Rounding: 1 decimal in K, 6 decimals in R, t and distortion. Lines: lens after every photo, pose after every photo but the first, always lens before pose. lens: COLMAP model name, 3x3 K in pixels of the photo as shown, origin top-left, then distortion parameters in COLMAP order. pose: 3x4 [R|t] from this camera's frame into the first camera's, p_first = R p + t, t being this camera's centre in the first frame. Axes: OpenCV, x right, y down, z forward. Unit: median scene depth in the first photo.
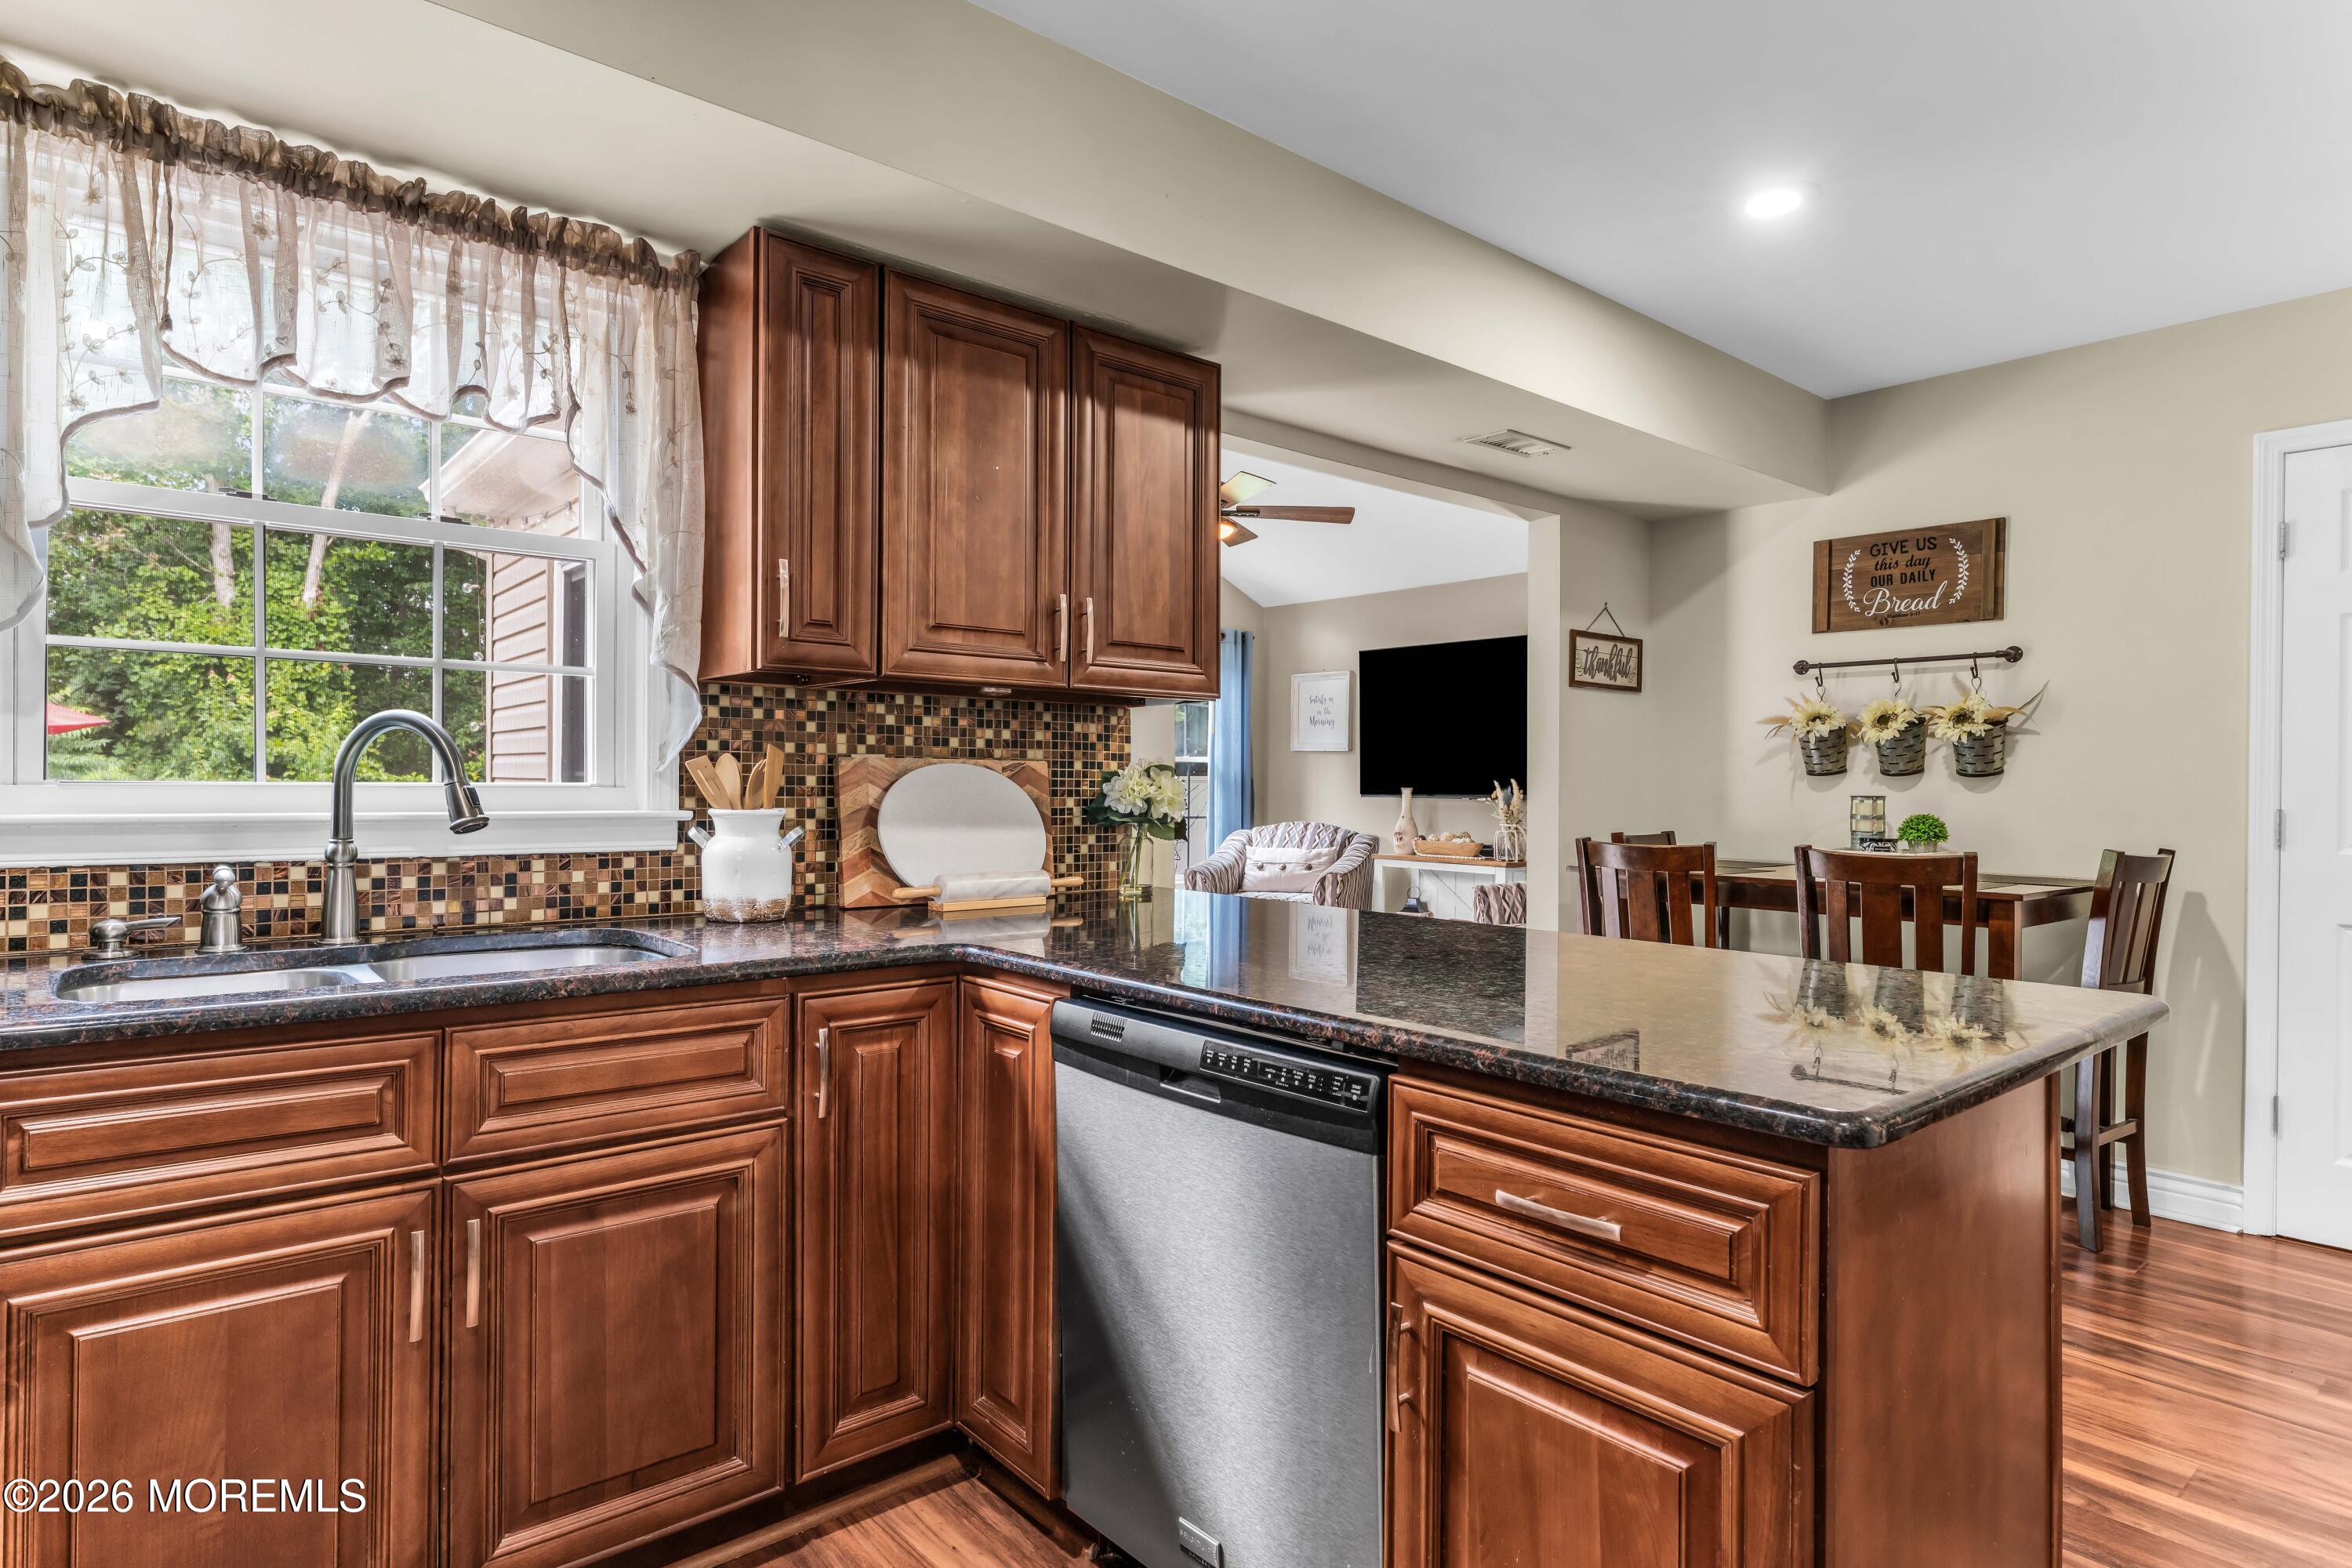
lens RADIAL K [[1273.8, 0, 1185.6], [0, 1273.8, 786.0], [0, 0, 1]] dist [0.000890, -0.000992]
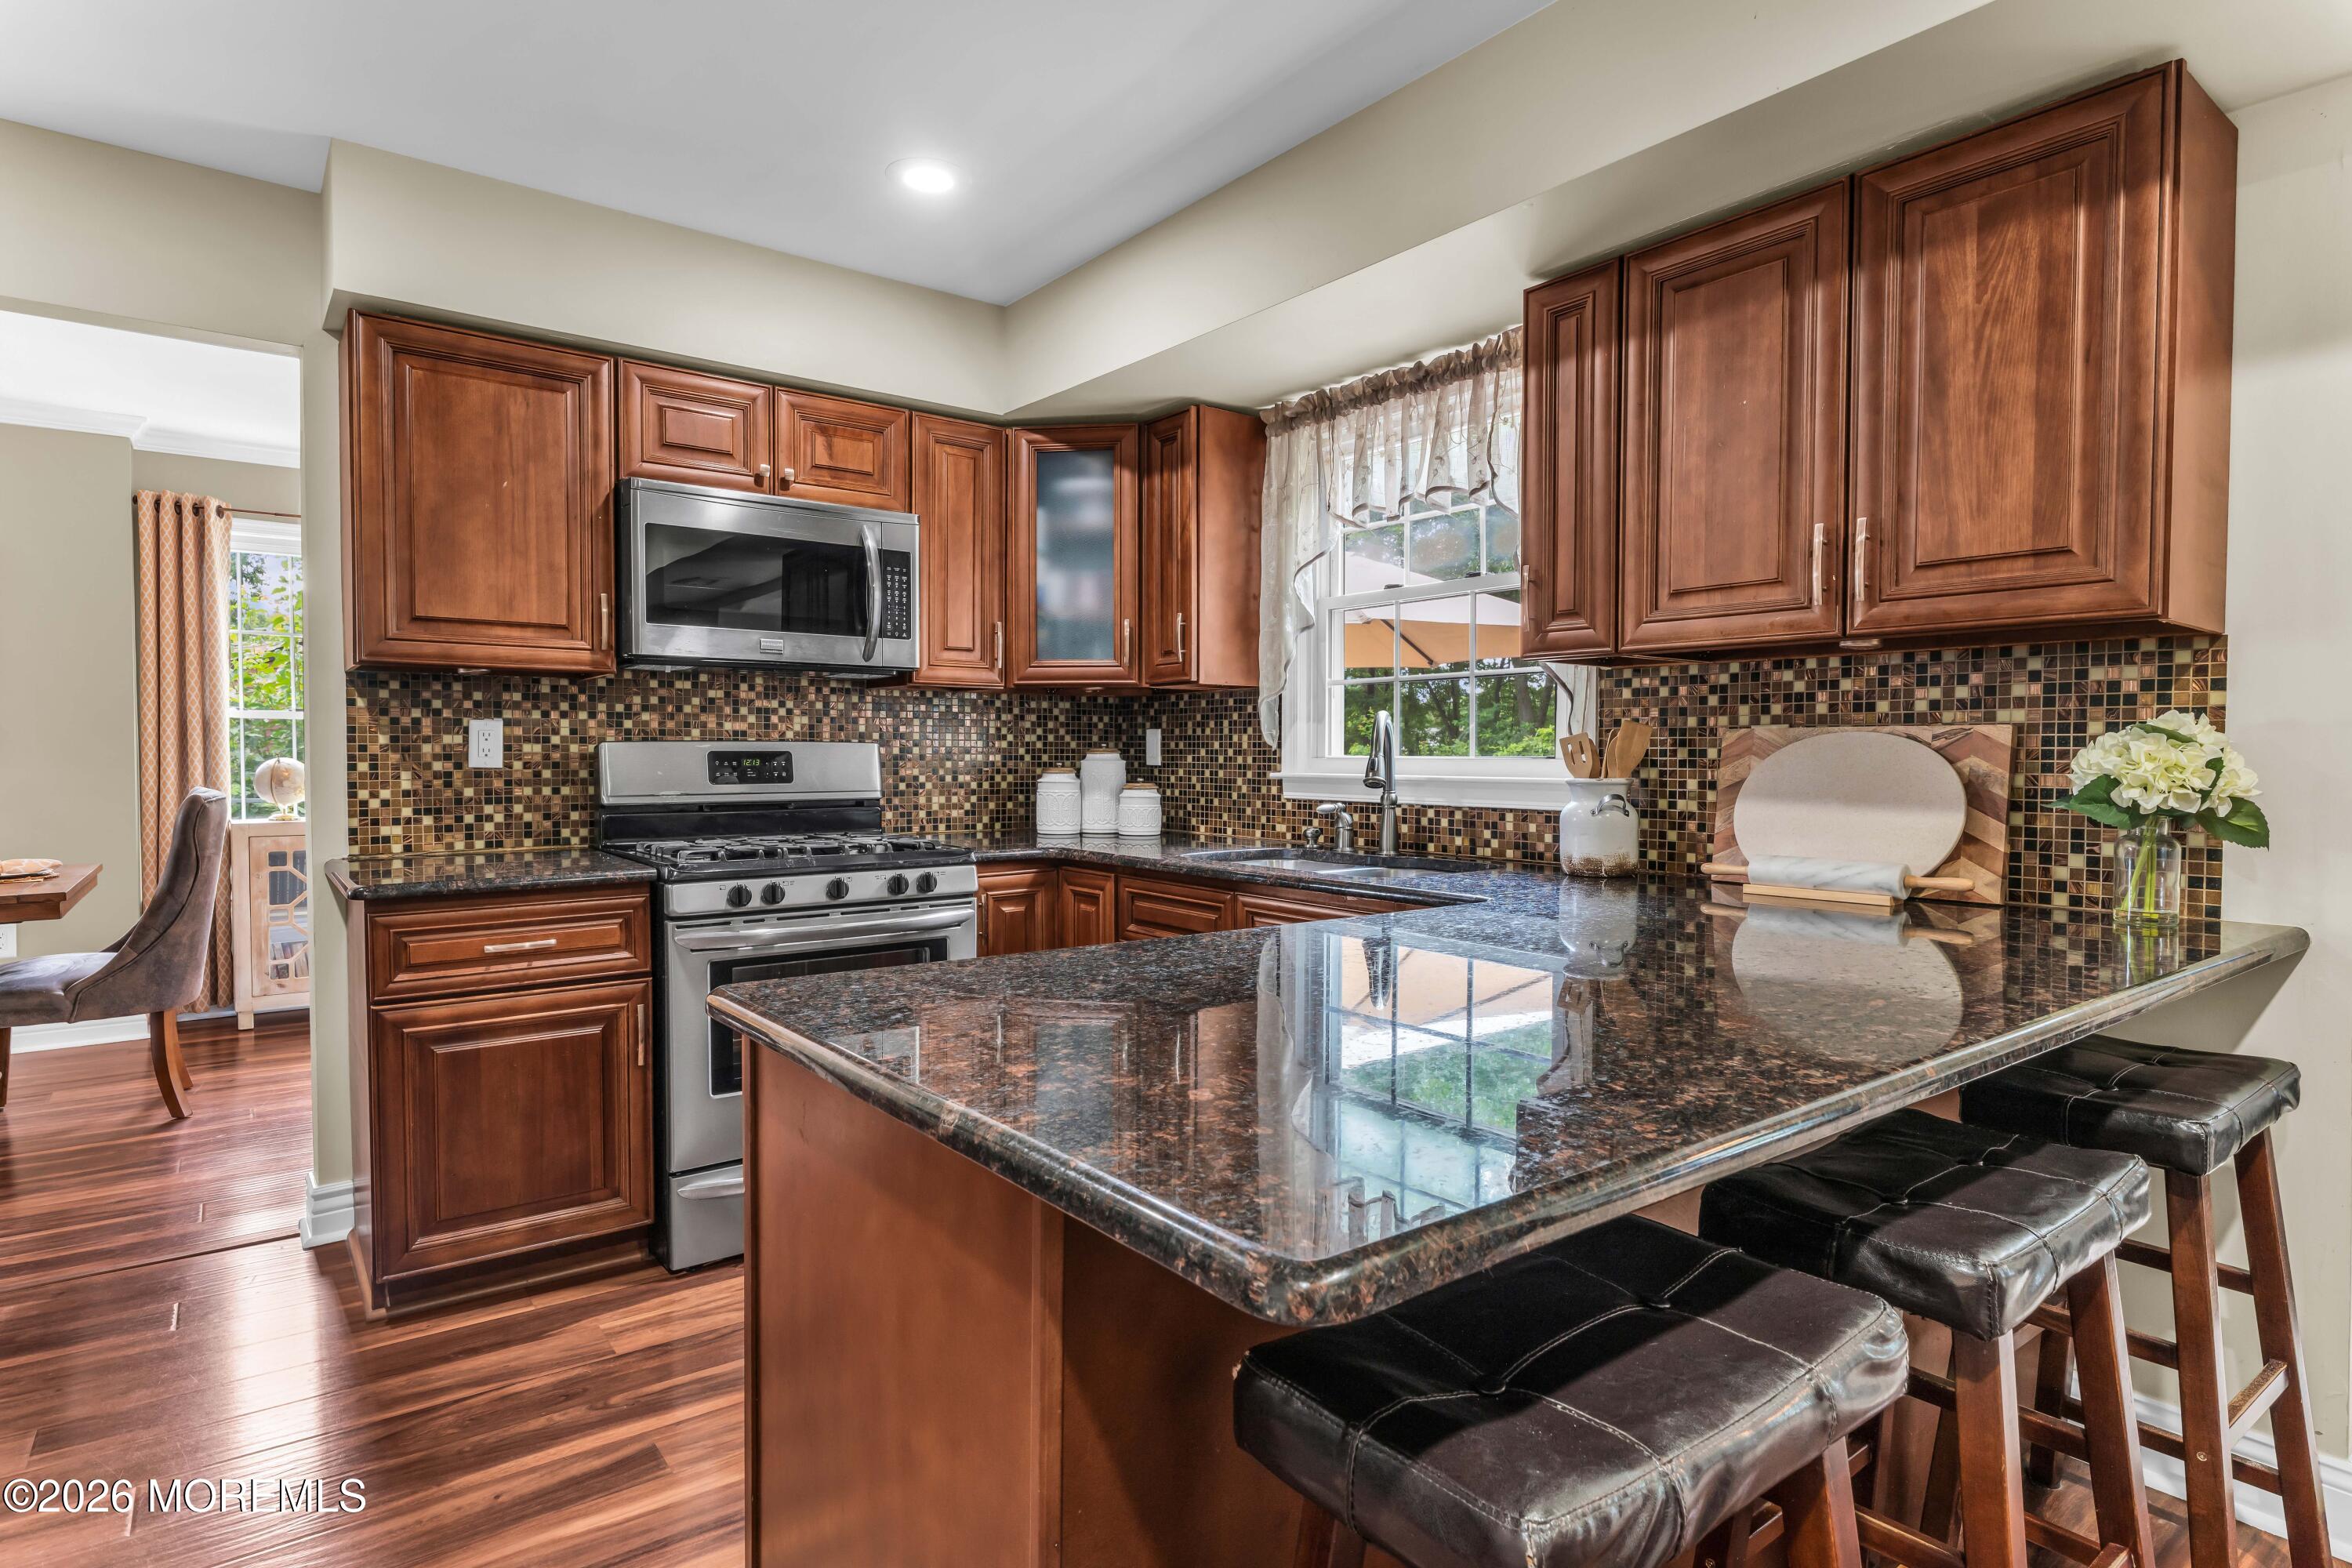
lens RADIAL K [[1273.8, 0, 1193.1], [0, 1273.8, 787.1], [0, 0, 1]] dist [0.000890, -0.000992]
pose [[-0.054547, 0.018248, -0.998344, 0.663793], [-0.004056, 0.999821, 0.018496, 0.005178], [0.998503, 0.005059, -0.054463, 0.568107]]
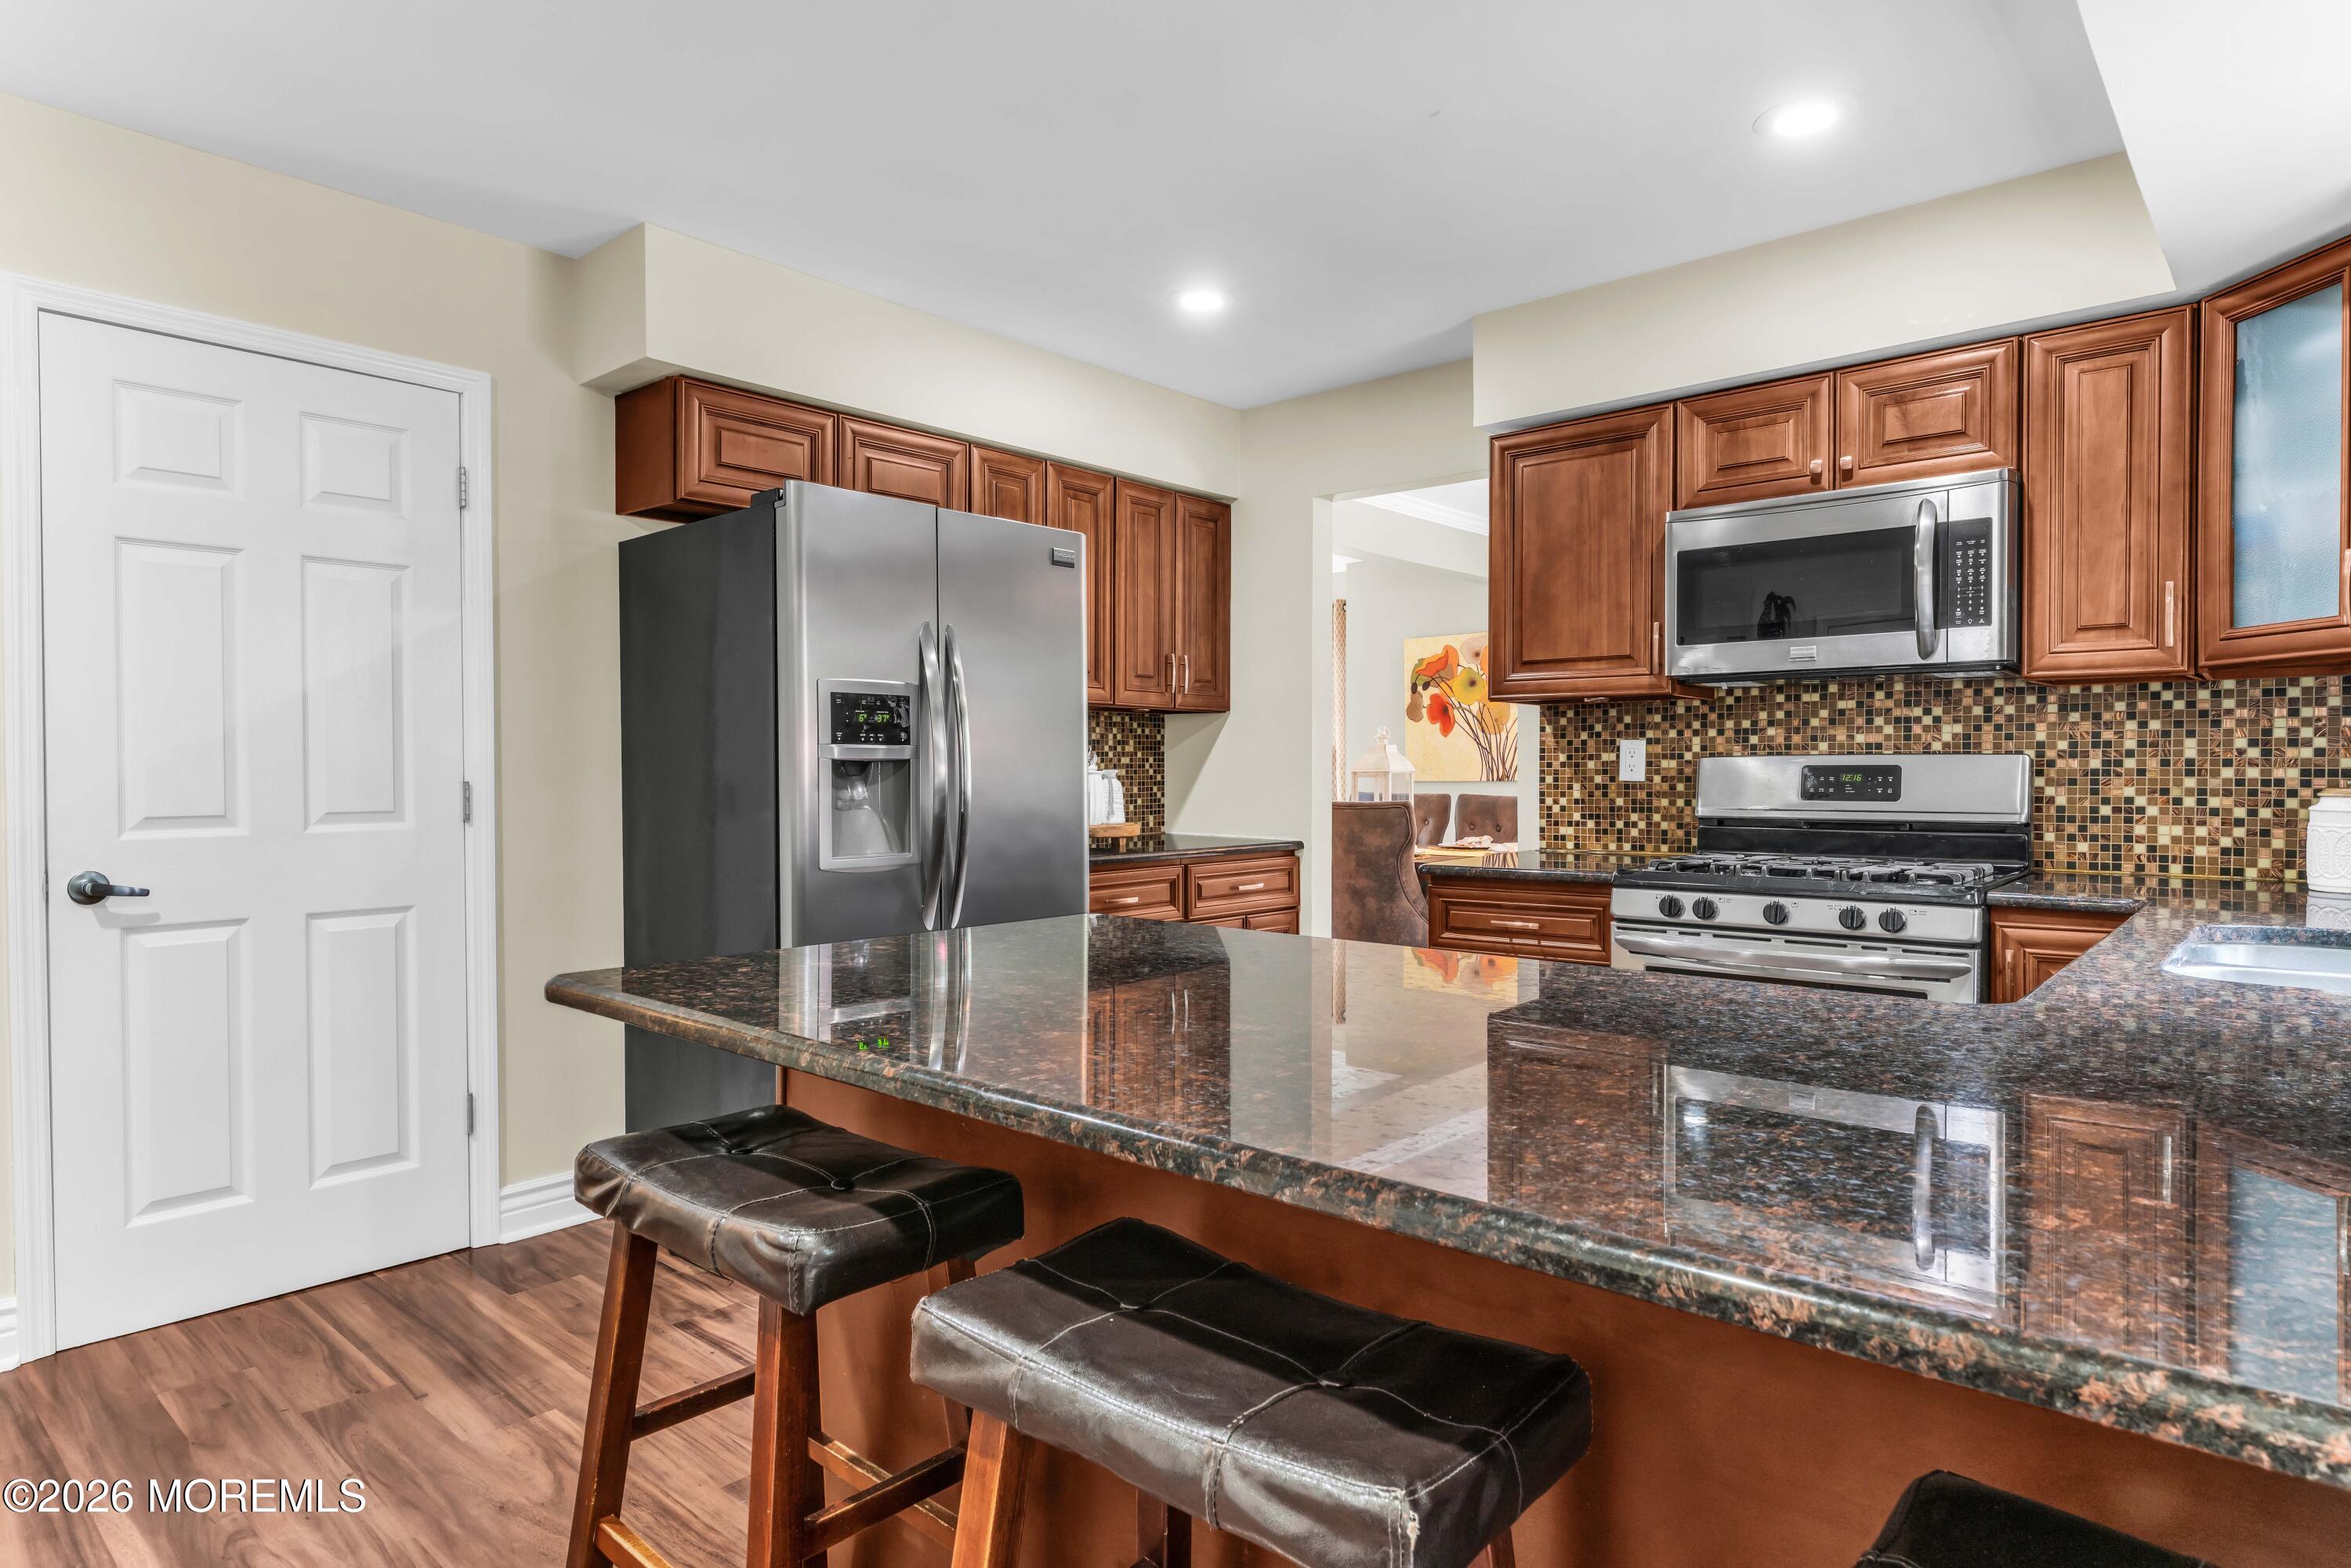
lens RADIAL K [[1273.3, 0, 1158.6], [0, 1273.3, 783.1], [0, 0, 1]] dist [0.000890, -0.000992]
pose [[-0.992753, -0.007071, -0.119961, 0.228558], [-0.008259, 0.999922, 0.009416, 0.005258], [0.119885, 0.010338, -0.992734, 1.104617]]
